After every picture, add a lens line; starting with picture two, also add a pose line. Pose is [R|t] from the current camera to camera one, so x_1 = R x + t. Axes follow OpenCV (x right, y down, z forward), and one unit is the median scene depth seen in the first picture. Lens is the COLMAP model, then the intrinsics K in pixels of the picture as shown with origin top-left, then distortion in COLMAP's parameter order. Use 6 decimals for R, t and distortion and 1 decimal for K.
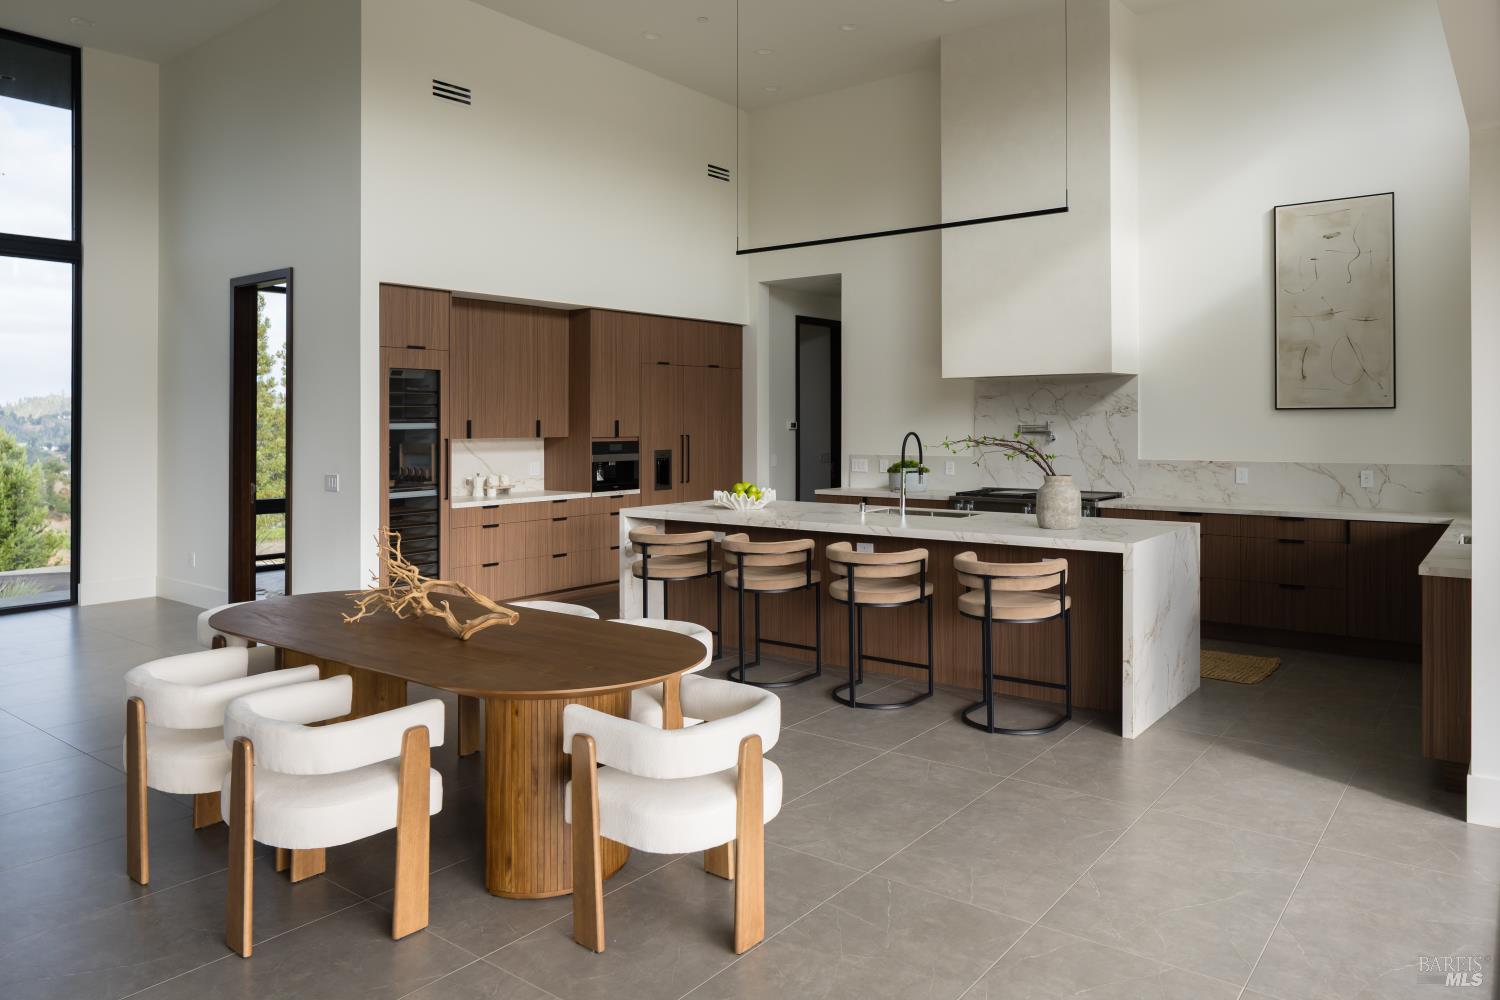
lens RADIAL K [[1009.9, 0, 737.7], [0, 1009.9, 420.7], [0, 0, 1]] dist [-0.011524, -0.003087]
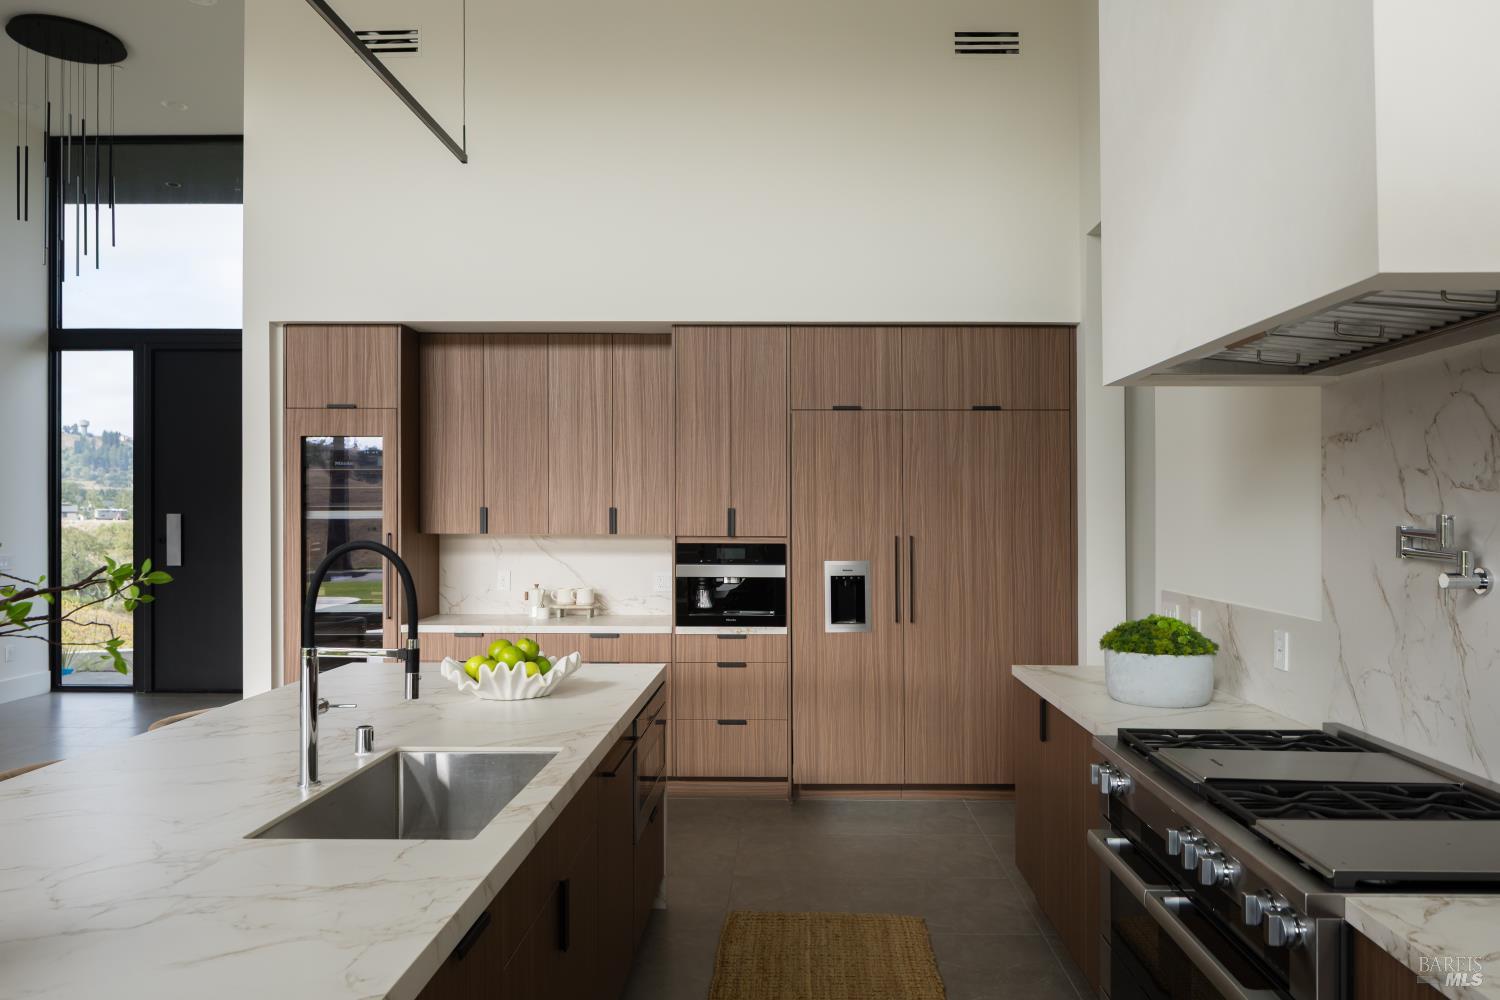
lens RADIAL K [[1009.9, 0, 823.0], [0, 1009.9, 498.8], [0, 0, 1]] dist [-0.011524, -0.003087]
pose [[0.637681, -0.005575, -0.770281, 0.402736], [-0.004874, 0.999925, -0.011272, 0.000271], [0.770286, 0.010942, 0.637605, 0.708808]]
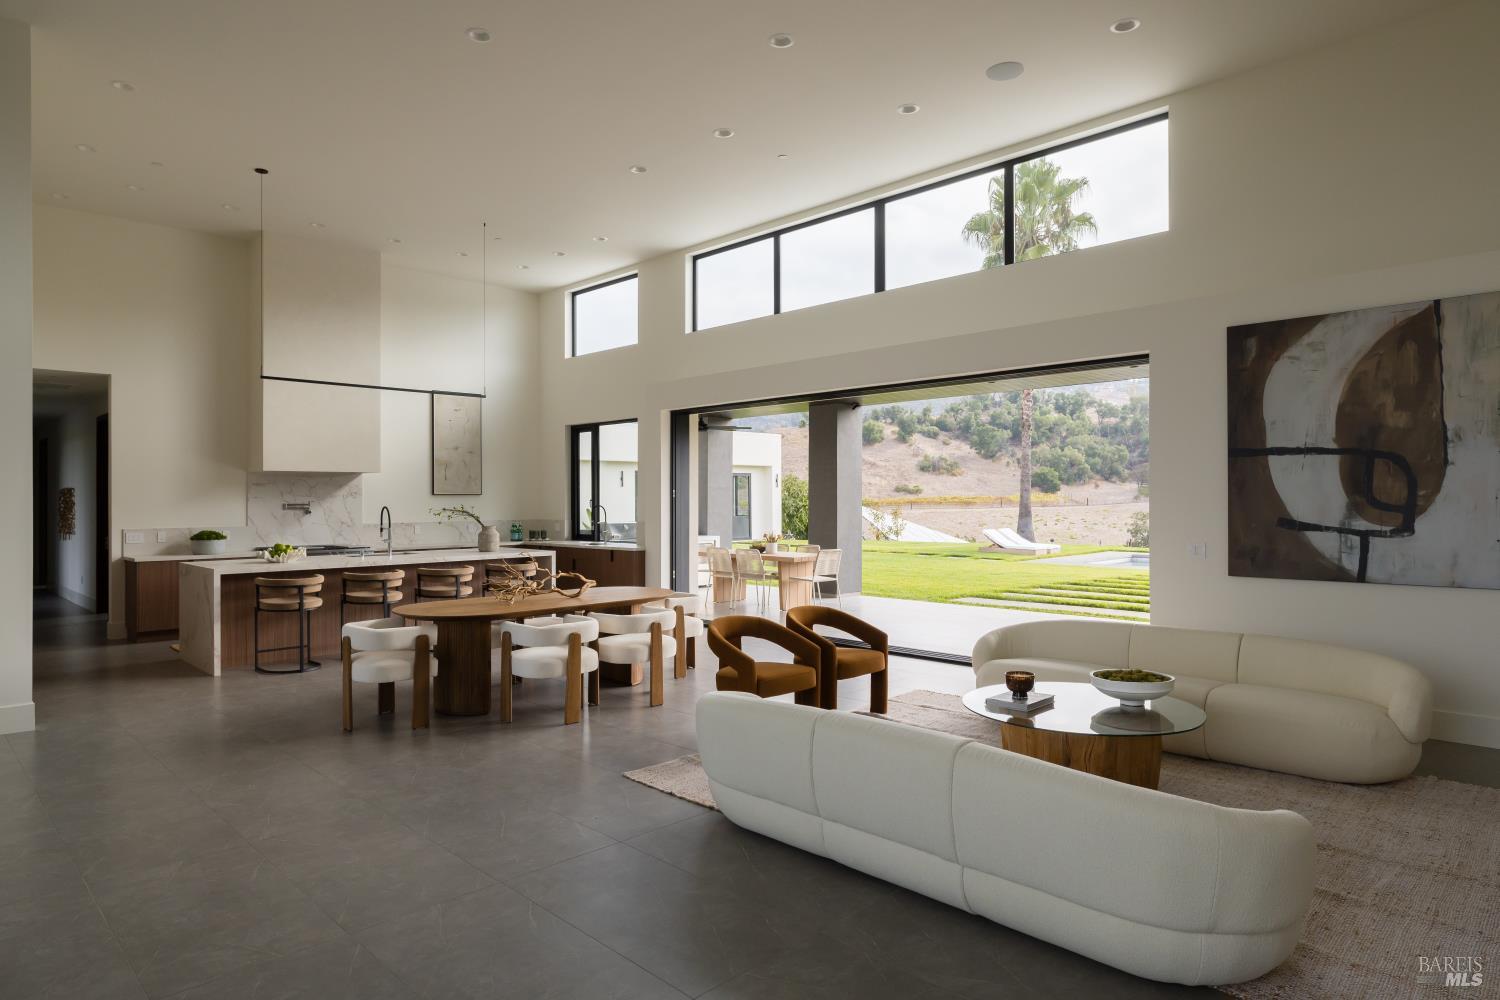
lens RADIAL K [[861.9, 0, 767.3], [0, 861.9, 498.0], [0, 0, 1]] dist [-0.008327, 0.001610]
pose [[0.107126, 0.004125, 0.994237, -0.922483], [0.001553, 0.999989, -0.004316, 0.002678], [-0.994244, 0.002007, 0.107118, 0.162621]]
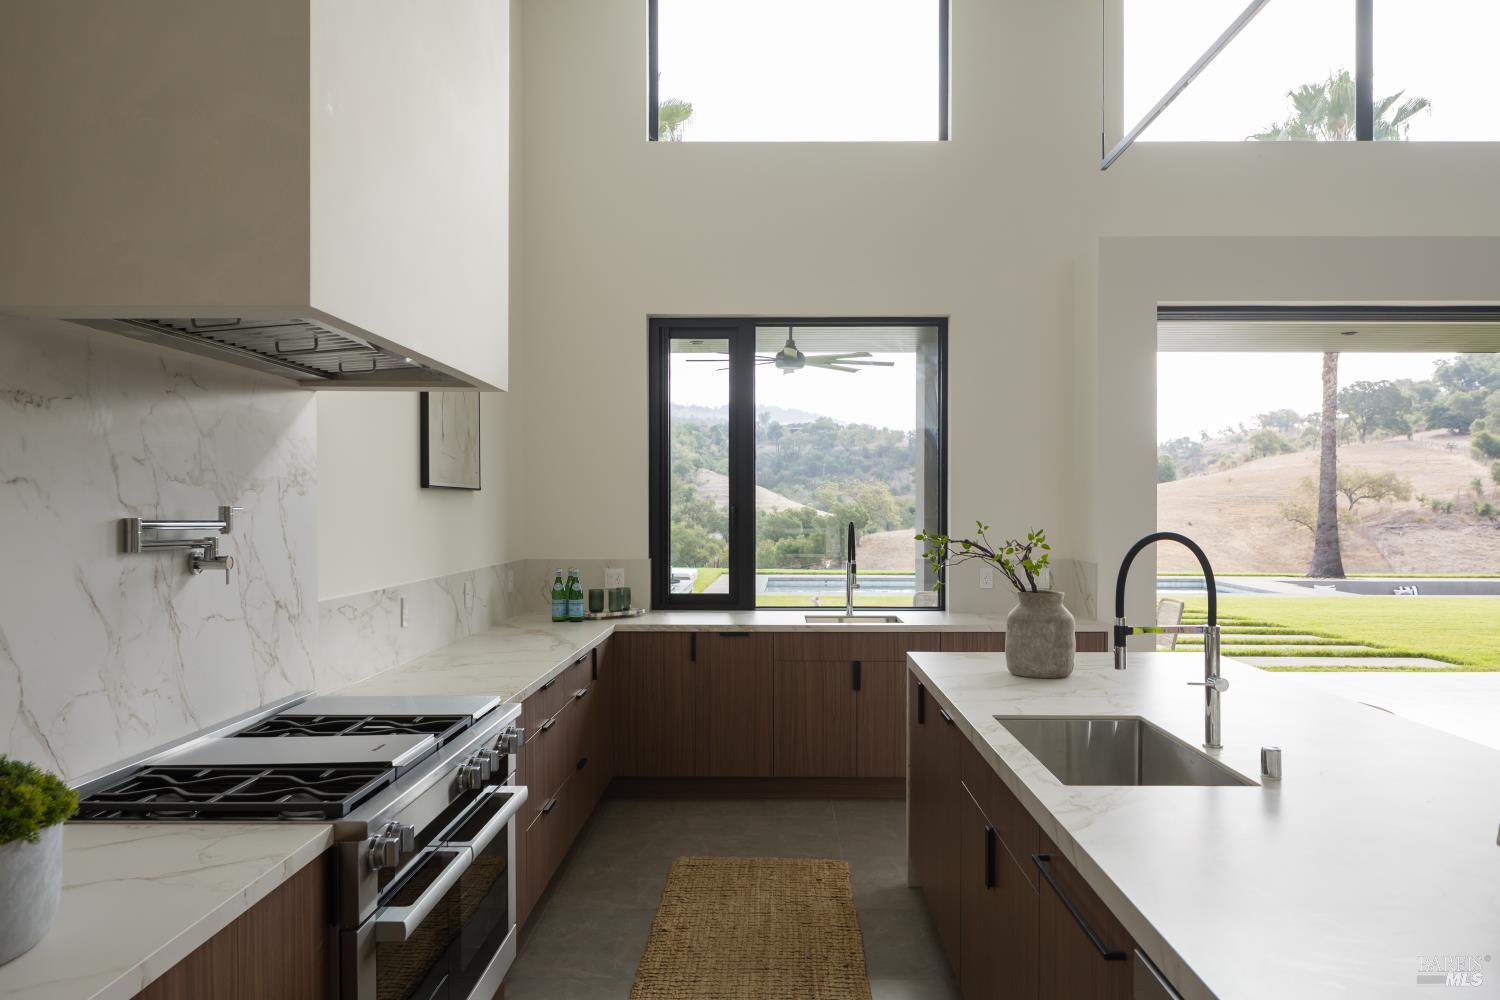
lens RADIAL K [[1009.9, 0, 763.2], [0, 1009.9, 522.0], [0, 0, 1]] dist [-0.011524, -0.003087]
pose [[-0.595048, -0.007487, 0.803655, -0.029243], [0.000240, 0.999955, 0.009493, 0.002585], [-0.803690, 0.005842, -0.595020, 1.046430]]
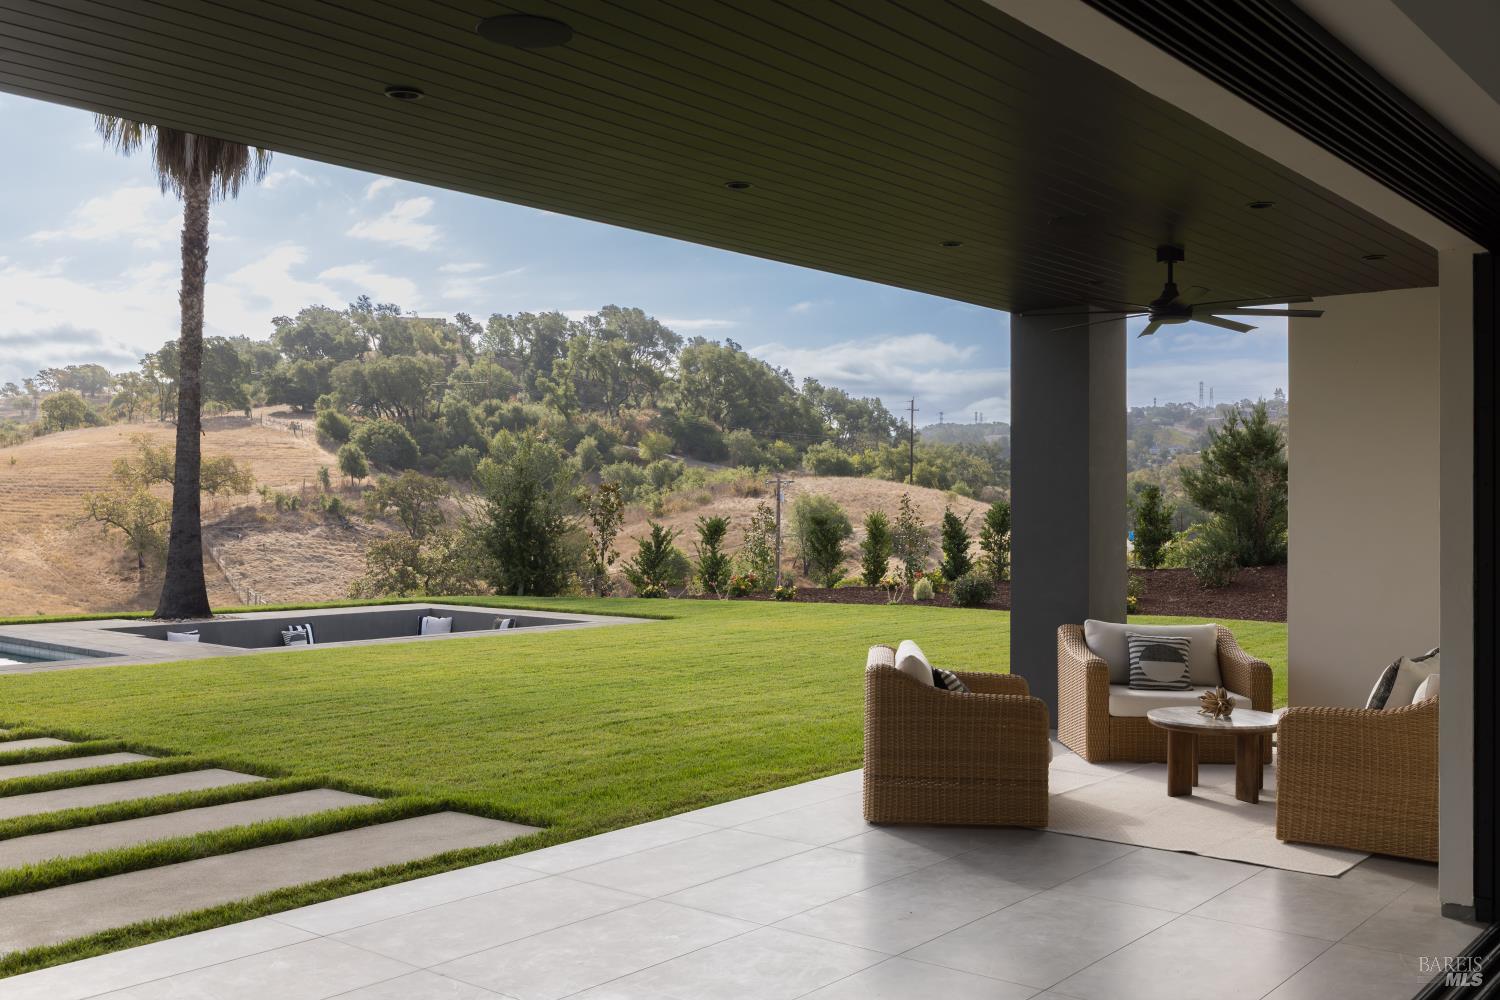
lens RADIAL K [[1433.1, 0, 745.1], [0, 1433.1, 490.8], [0, 0, 1]] dist [-0.014304, 0.000000]
pose [[-0.999684, -0.000459, 0.025114, -0.018783], [-0.000783, 0.999917, -0.012886, 0.002387], [-0.025106, -0.012902, -0.999602, 1.028624]]
